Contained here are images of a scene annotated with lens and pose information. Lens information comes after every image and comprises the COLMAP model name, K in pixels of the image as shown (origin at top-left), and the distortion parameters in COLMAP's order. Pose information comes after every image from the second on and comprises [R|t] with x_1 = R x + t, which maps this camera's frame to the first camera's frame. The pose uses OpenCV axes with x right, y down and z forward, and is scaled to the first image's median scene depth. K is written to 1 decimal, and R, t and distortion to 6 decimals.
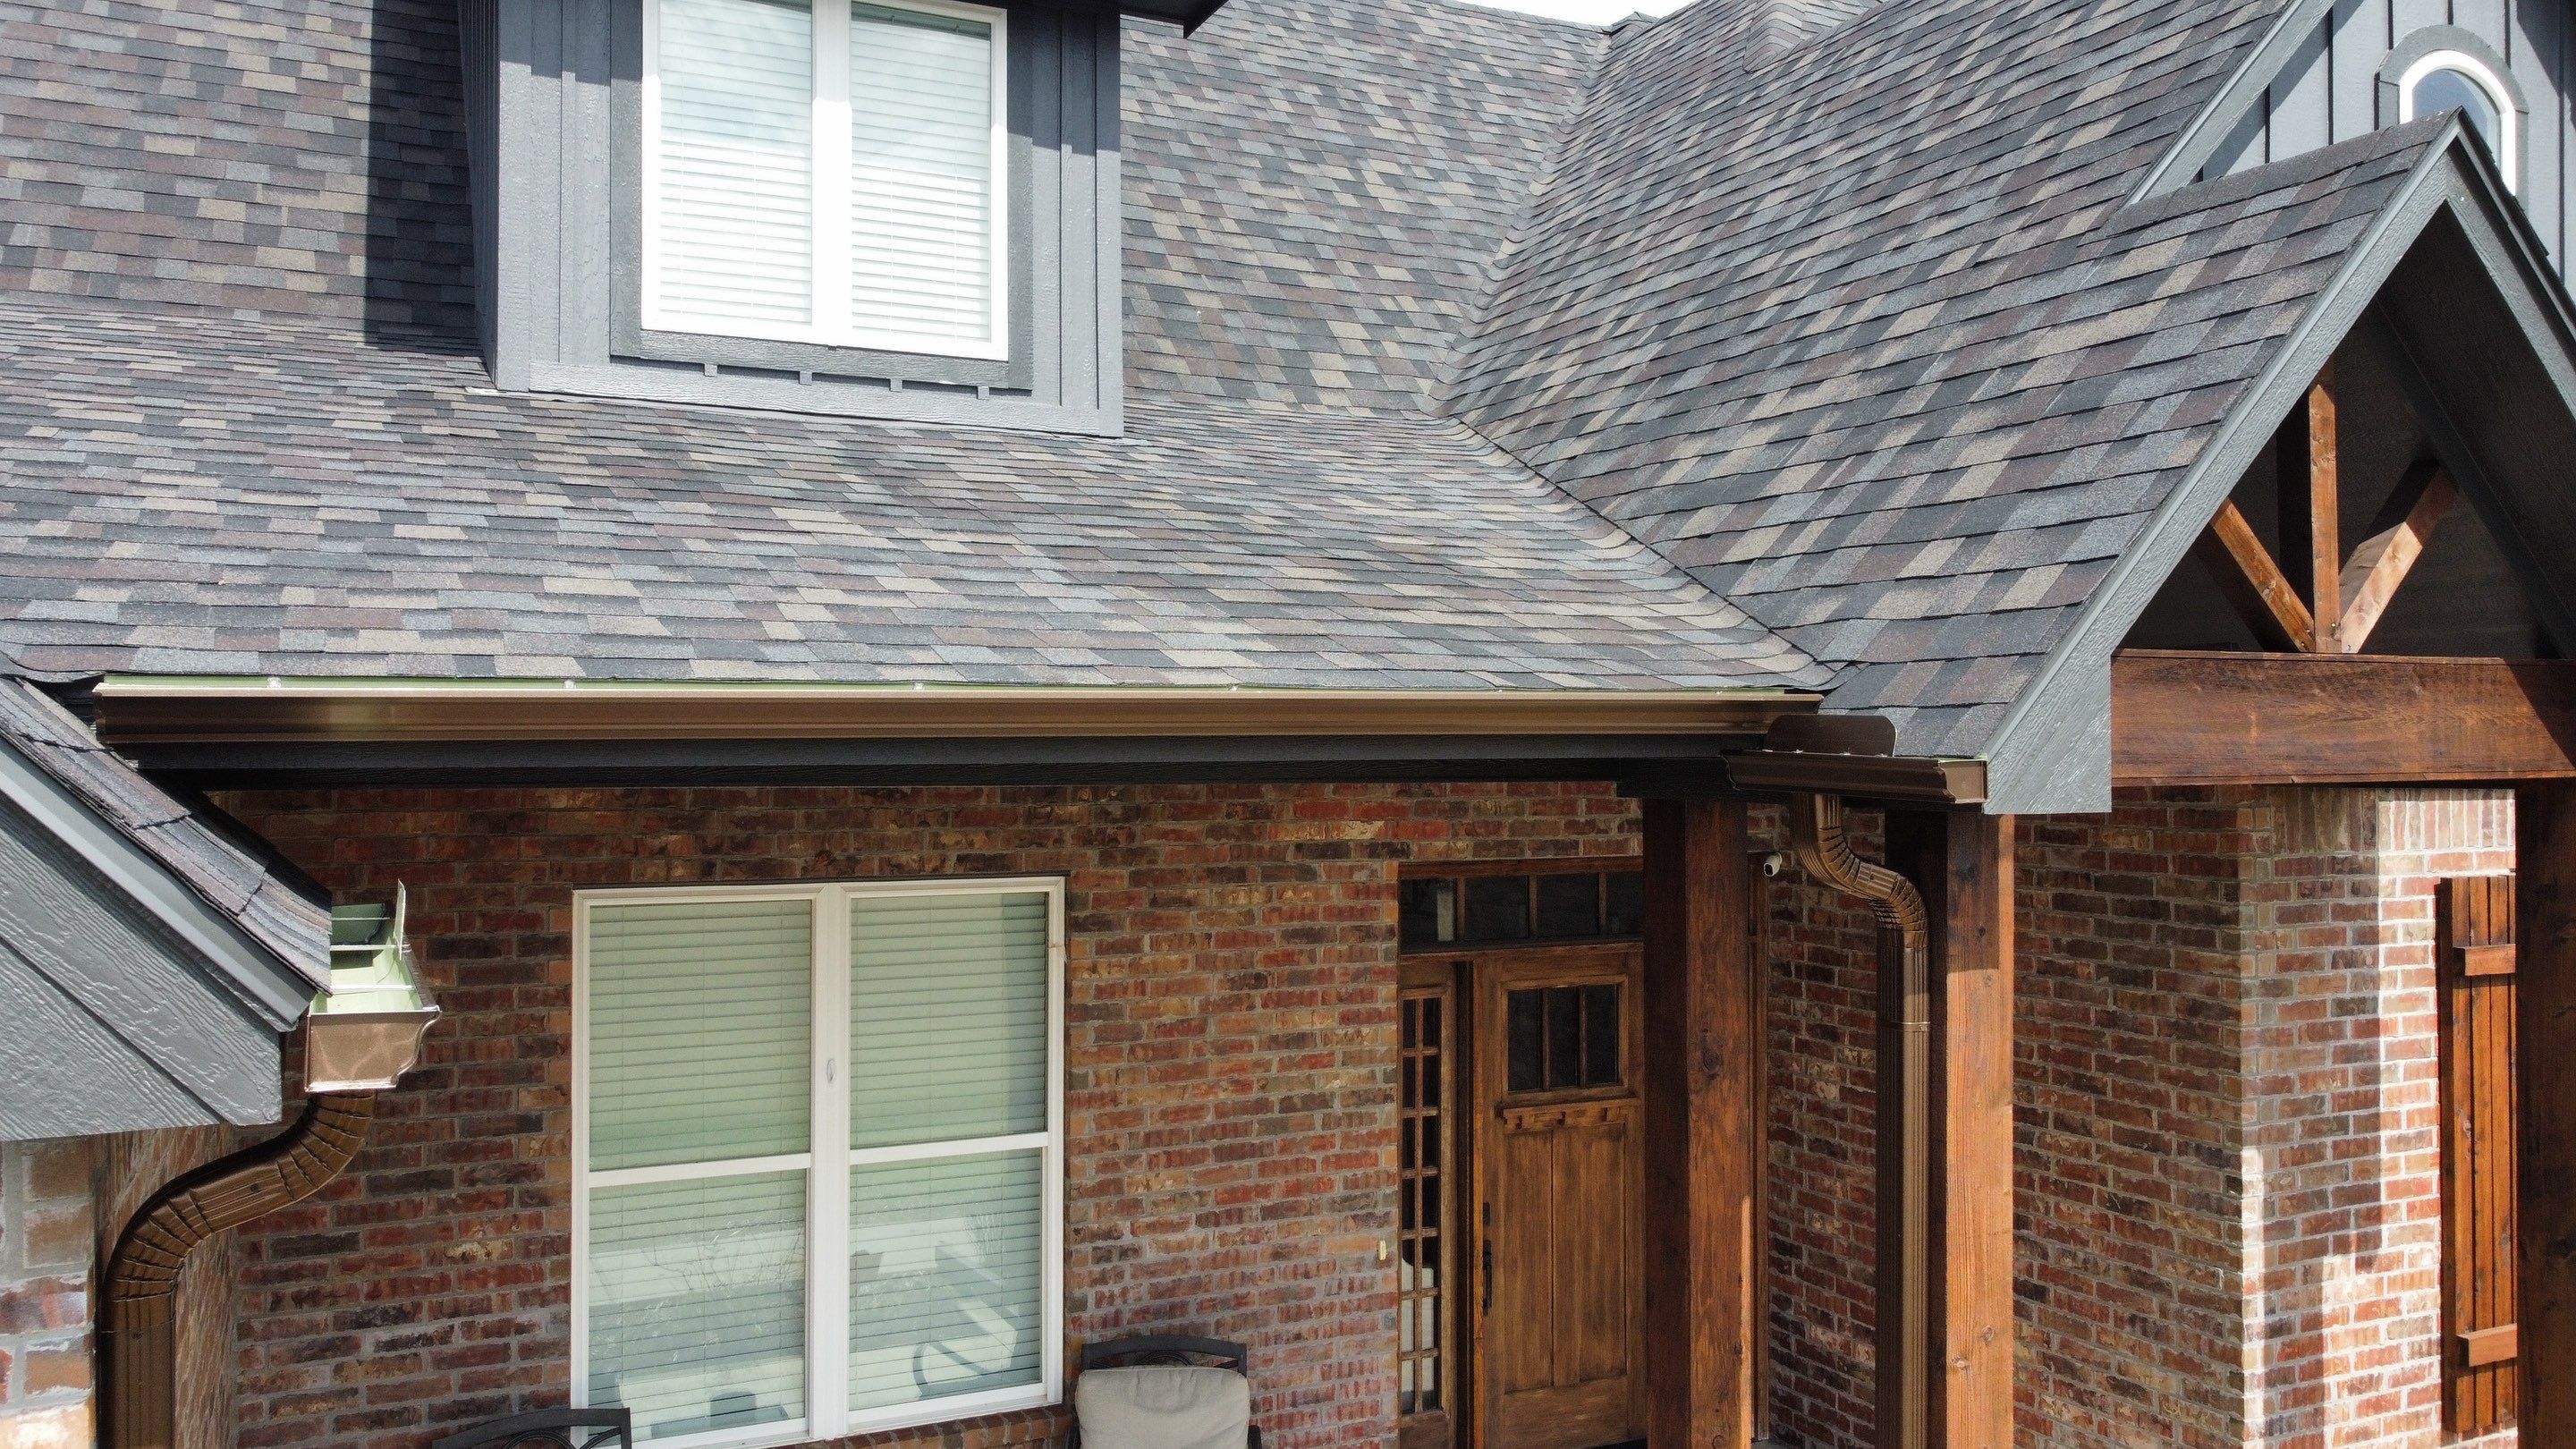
lens RADIAL K [[1947.4, 0, 1285.3], [0, 1947.4, 731.8], [0, 0, 1]] dist [0.005147, -0.004324]
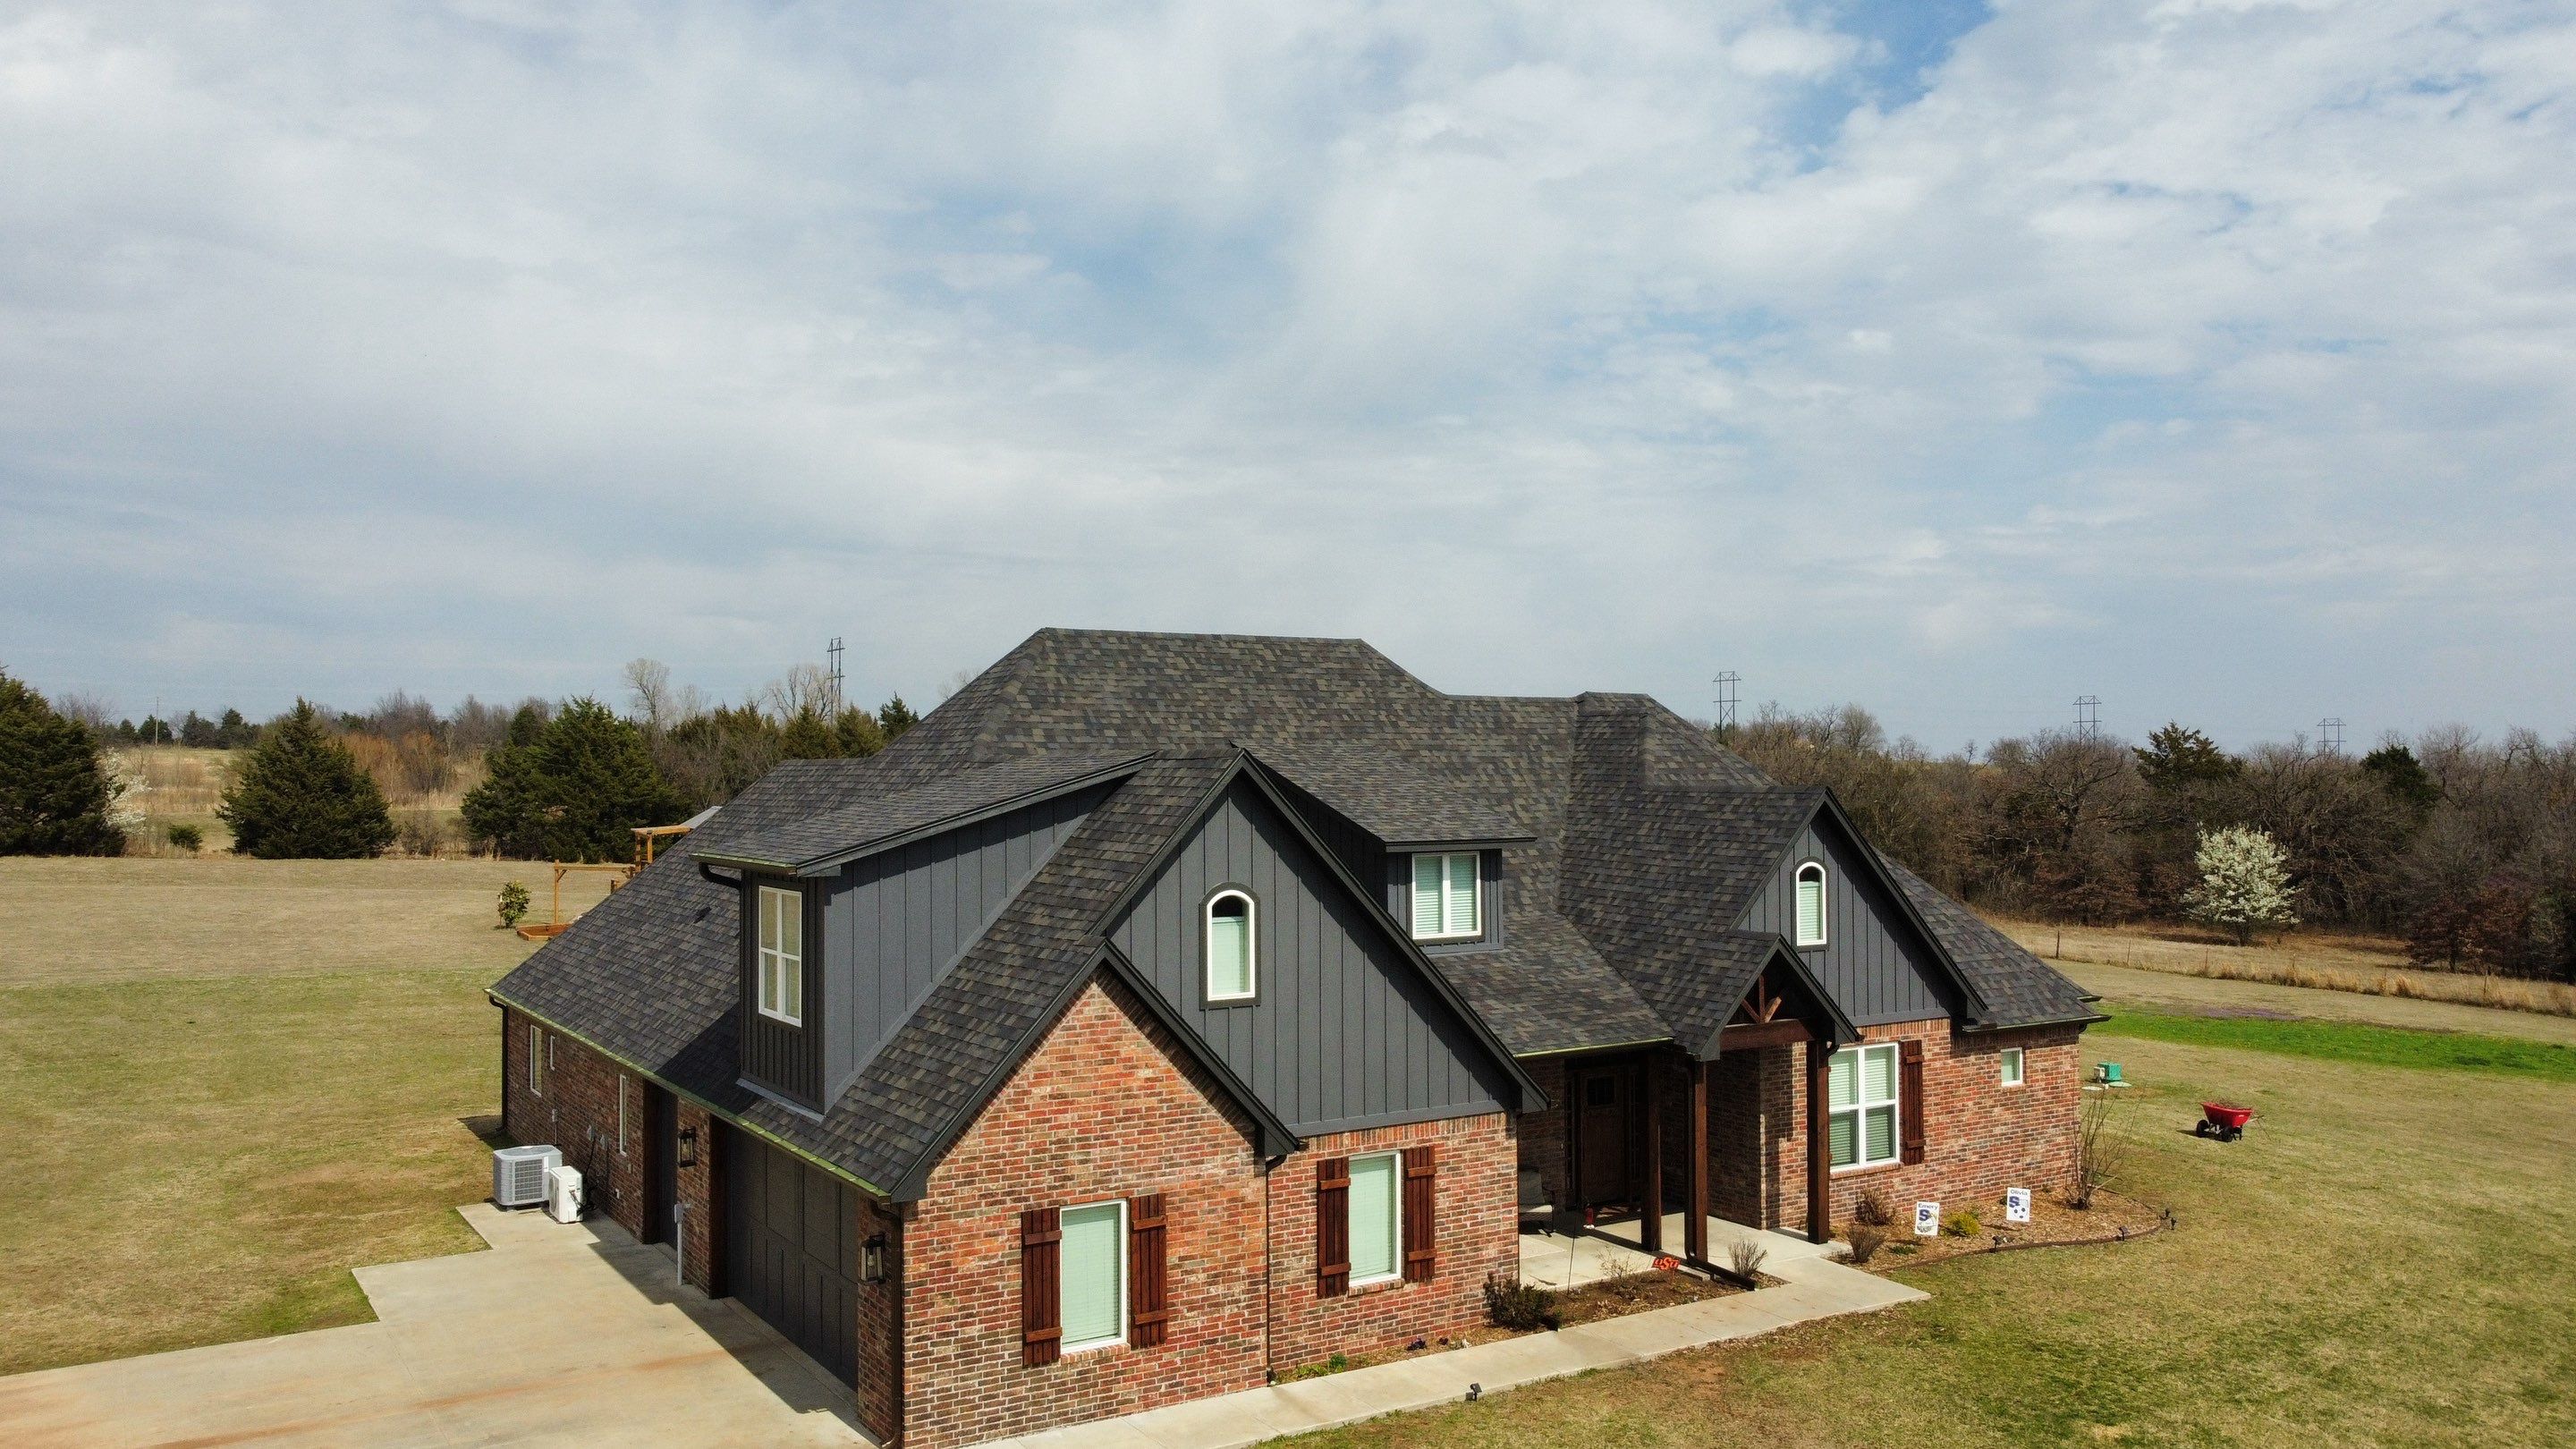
lens RADIAL K [[1947.4, 0, 1290.9], [0, 1947.4, 725.4], [0, 0, 1]] dist [0.005147, -0.004324]
pose [[0.994346, -0.003125, 0.106144, -0.991555], [0.004440, 0.999916, -0.012151, -0.591393], [-0.106097, 0.012553, 0.994277, -3.136390]]
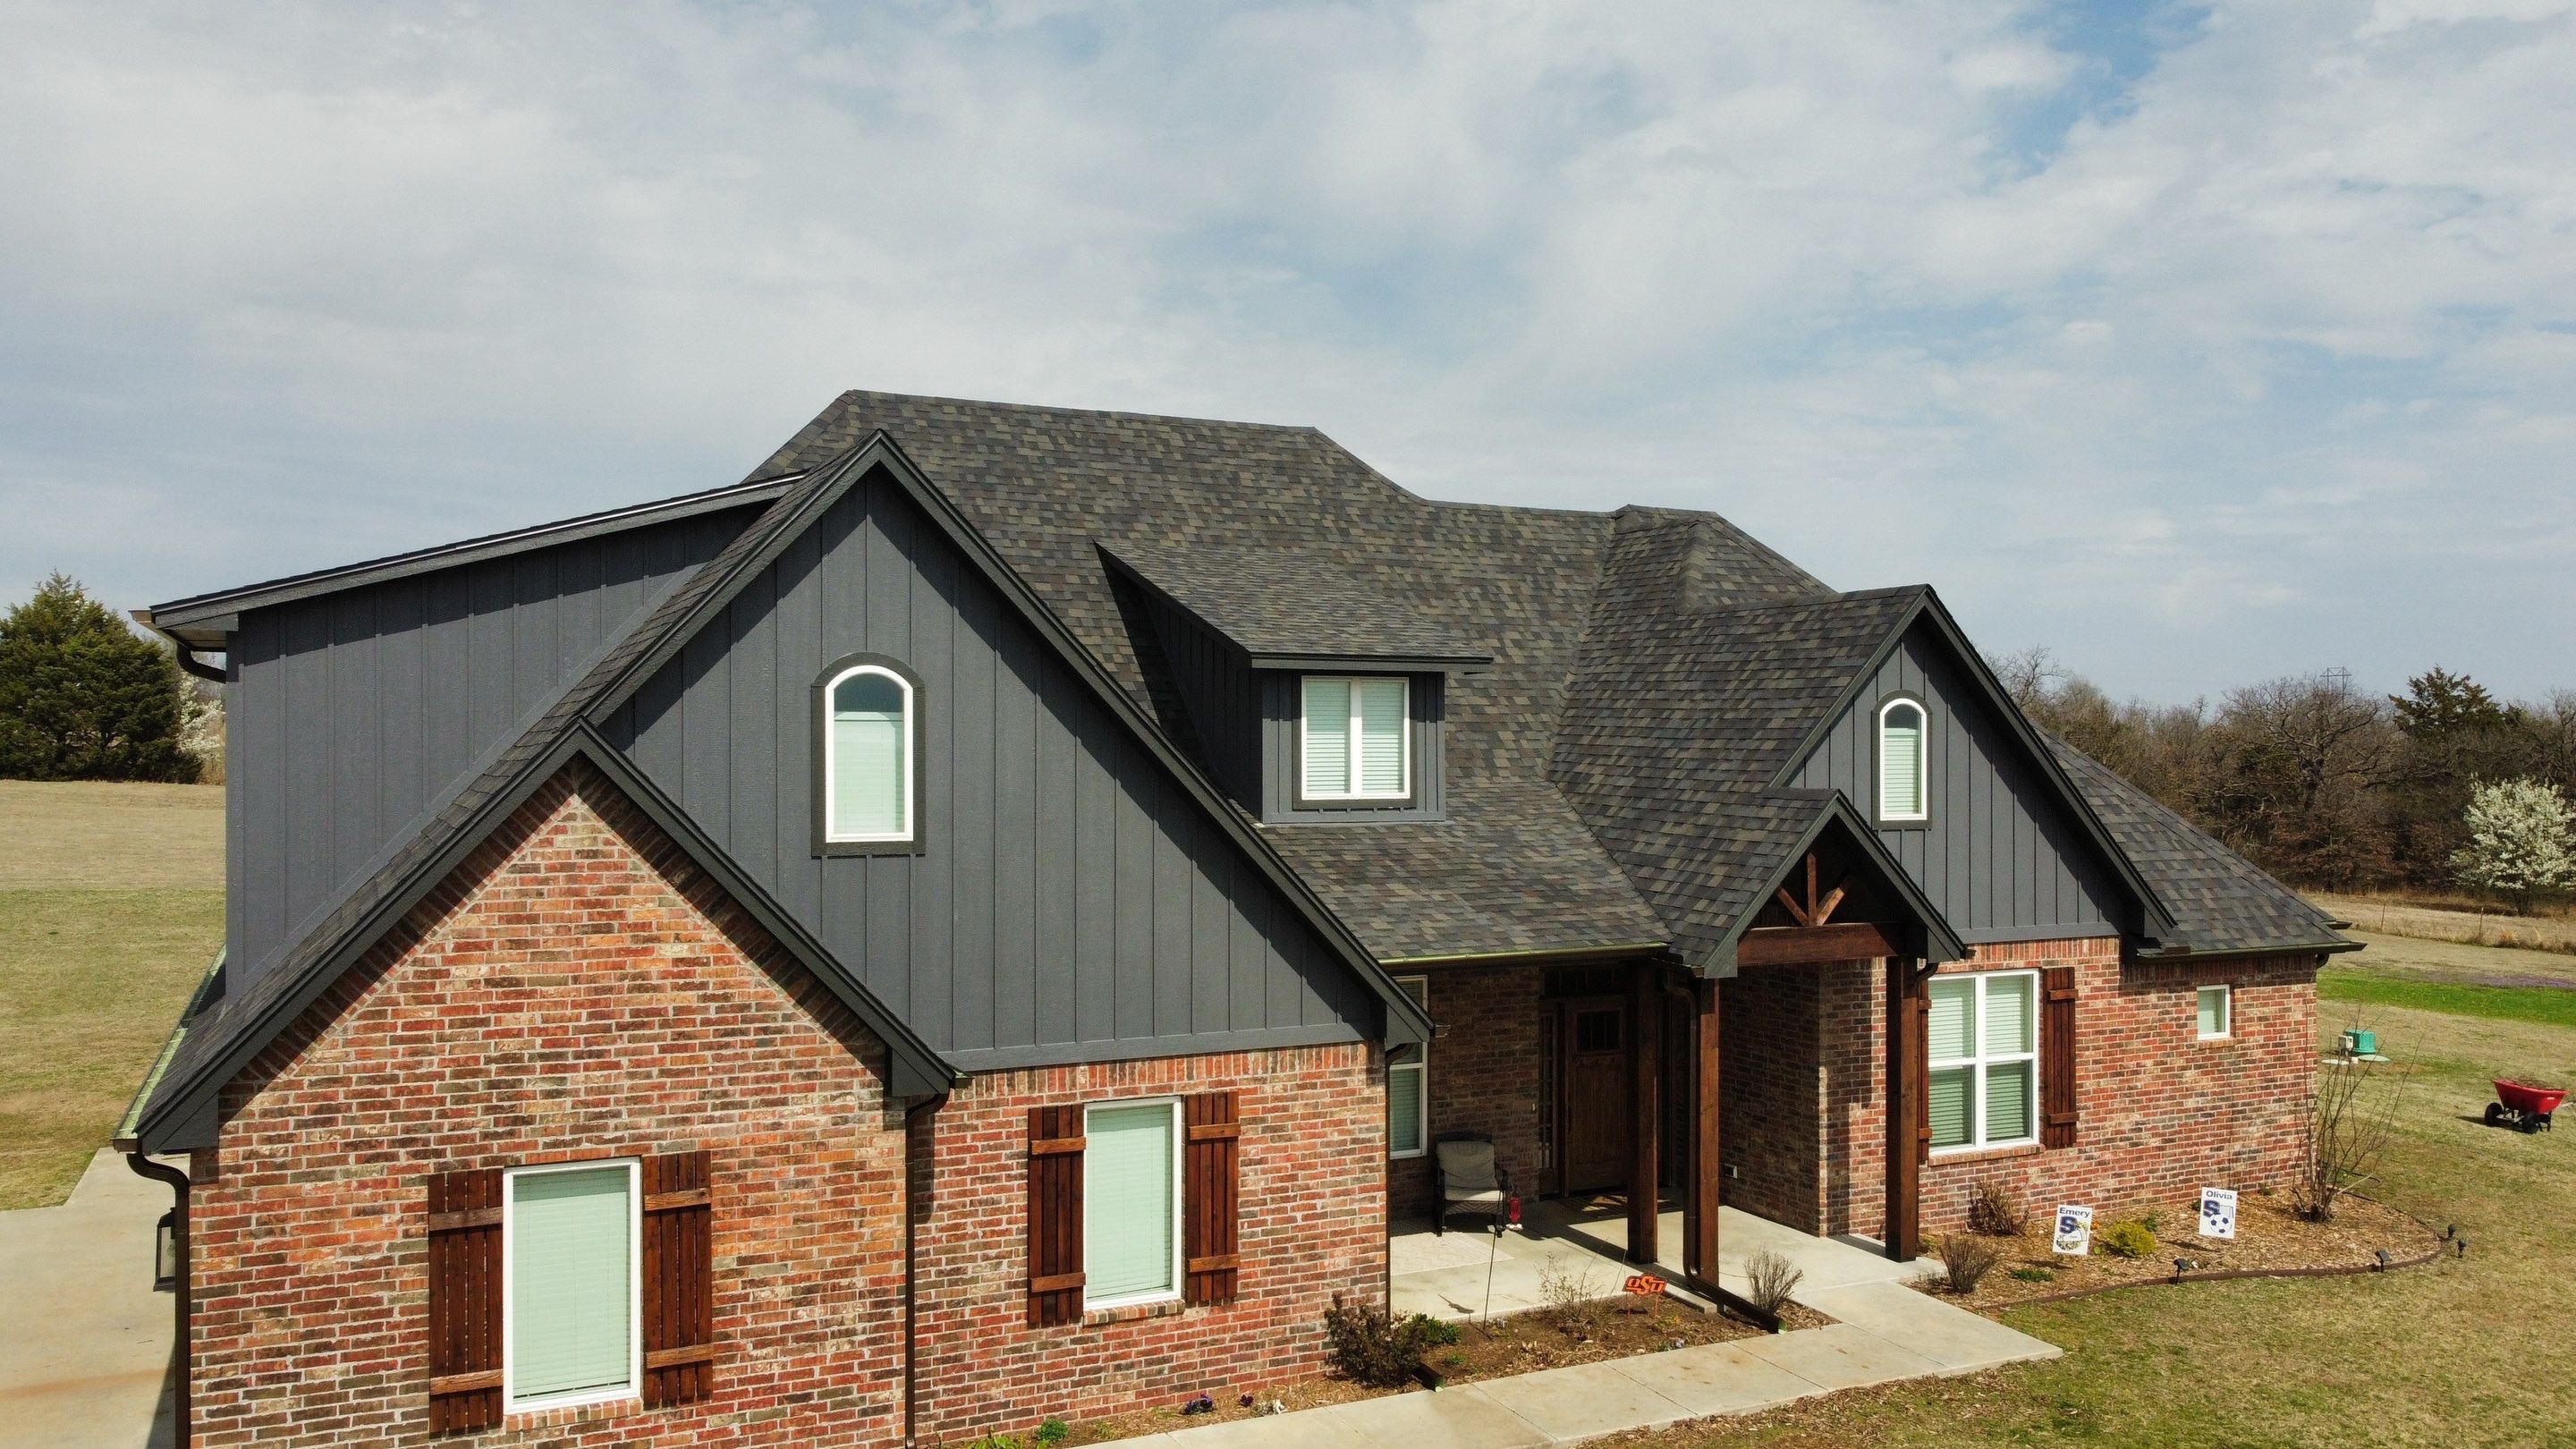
lens RADIAL K [[1947.4, 0, 1285.6], [0, 1947.4, 733.2], [0, 0, 1]] dist [0.005147, -0.004324]
pose [[0.999998, 0.002091, 0.000365, -0.327640], [-0.002093, 0.999987, 0.004588, -0.299588], [-0.000355, -0.004589, 0.999989, -1.905024]]
